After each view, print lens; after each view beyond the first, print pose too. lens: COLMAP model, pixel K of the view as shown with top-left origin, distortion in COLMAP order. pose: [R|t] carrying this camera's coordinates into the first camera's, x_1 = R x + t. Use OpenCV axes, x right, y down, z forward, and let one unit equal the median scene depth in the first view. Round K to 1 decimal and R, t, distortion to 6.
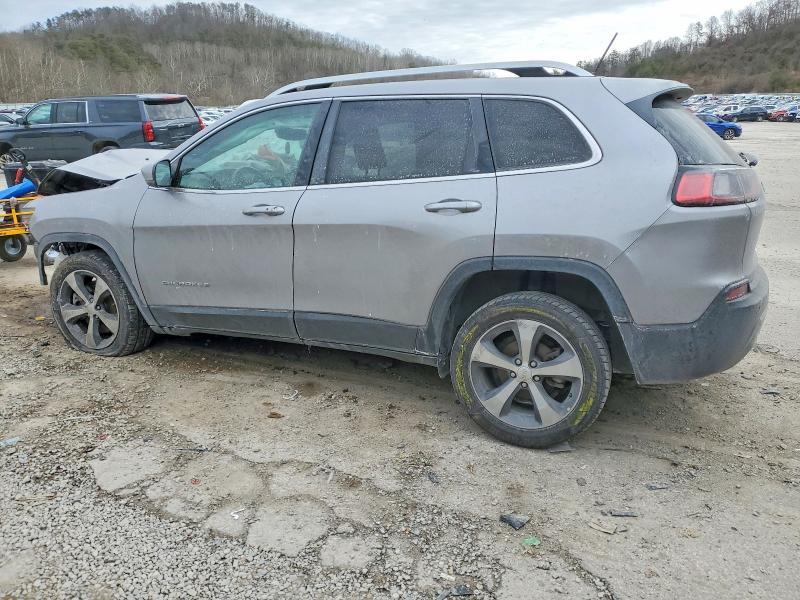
lens RADIAL K [[621.3, 0, 400.0], [0, 621.3, 300.0], [0, 0, 1]] dist [0.073682, -0.071511]
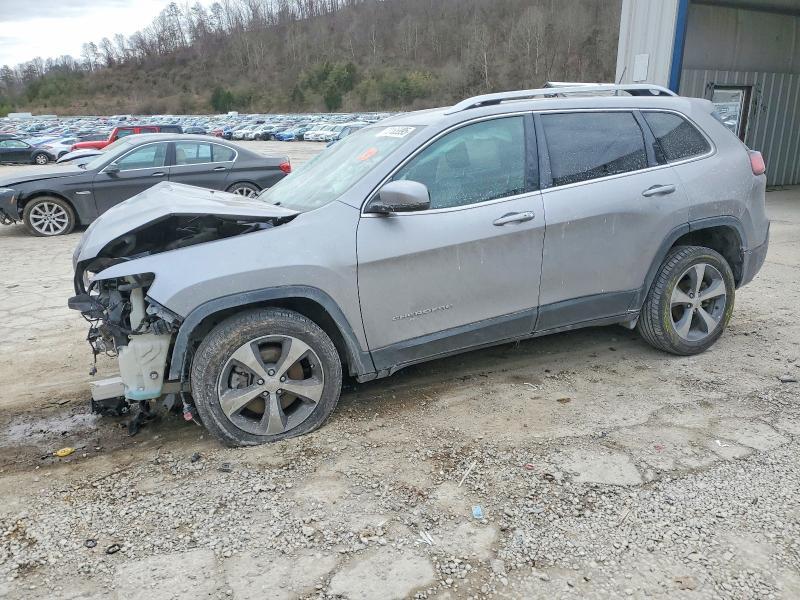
lens RADIAL K [[635.0, 0, 400.2], [0, 635.0, 306.8], [0, 0, 1]] dist [0.051295, -0.007505]
pose [[0.665409, -0.217347, 0.714137, -1.030071], [0.235922, 0.968870, 0.075050, -0.111989], [-0.708218, 0.118542, 0.695971, 0.363320]]
